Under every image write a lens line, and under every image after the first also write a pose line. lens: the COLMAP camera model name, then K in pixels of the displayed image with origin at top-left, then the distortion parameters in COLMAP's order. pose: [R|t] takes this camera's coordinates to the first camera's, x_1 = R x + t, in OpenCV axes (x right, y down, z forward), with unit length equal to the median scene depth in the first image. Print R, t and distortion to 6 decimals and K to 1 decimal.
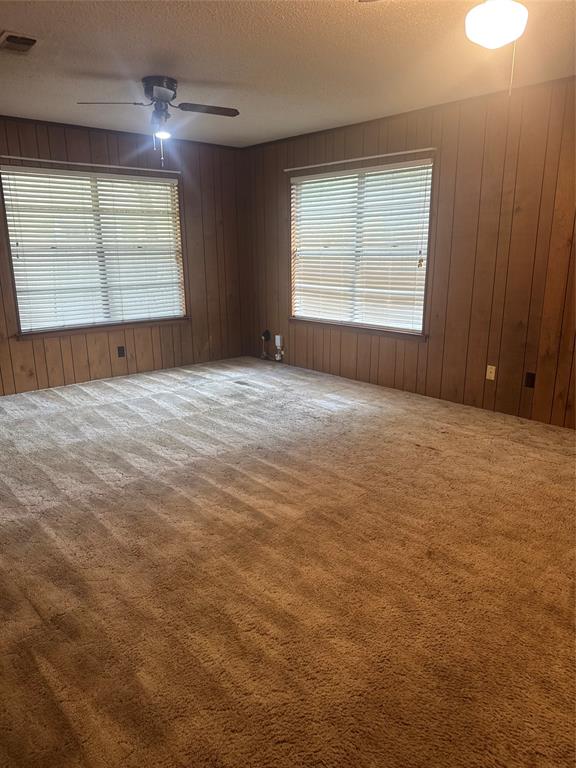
lens RADIAL K [[553.3, 0, 288.0], [0, 553.3, 384.0], [0, 0, 1]] dist [0.061249, -0.000351]
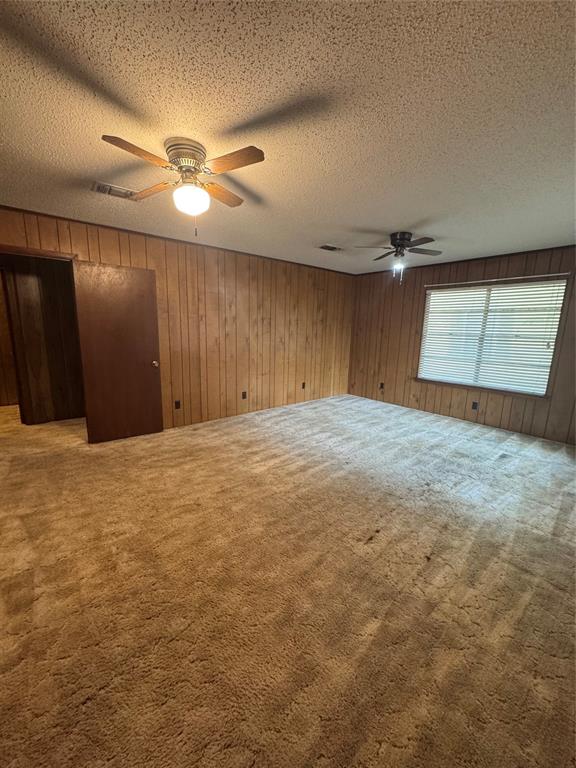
lens RADIAL K [[307.0, 0, 288.0], [0, 307.0, 384.0], [0, 0, 1]] dist [-0.000628, -0.000046]
pose [[-0.037940, 0.187112, -0.981606, 0.616234], [-0.264644, 0.945357, 0.190431, -0.170499], [0.963600, 0.267001, 0.013652, 0.646312]]
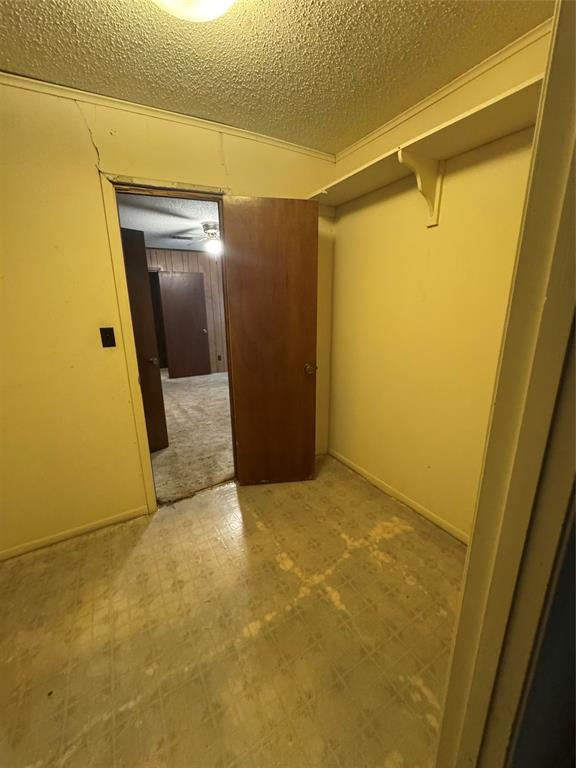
lens RADIAL K [[307.0, 0, 288.0], [0, 307.0, 384.0], [0, 0, 1]] dist [-0.000628, -0.000046]
pose [[-0.202955, 0.258124, -0.944554, 1.077642], [-0.224568, 0.926648, 0.301483, -0.244477], [0.953089, 0.273304, -0.130102, 0.890782]]
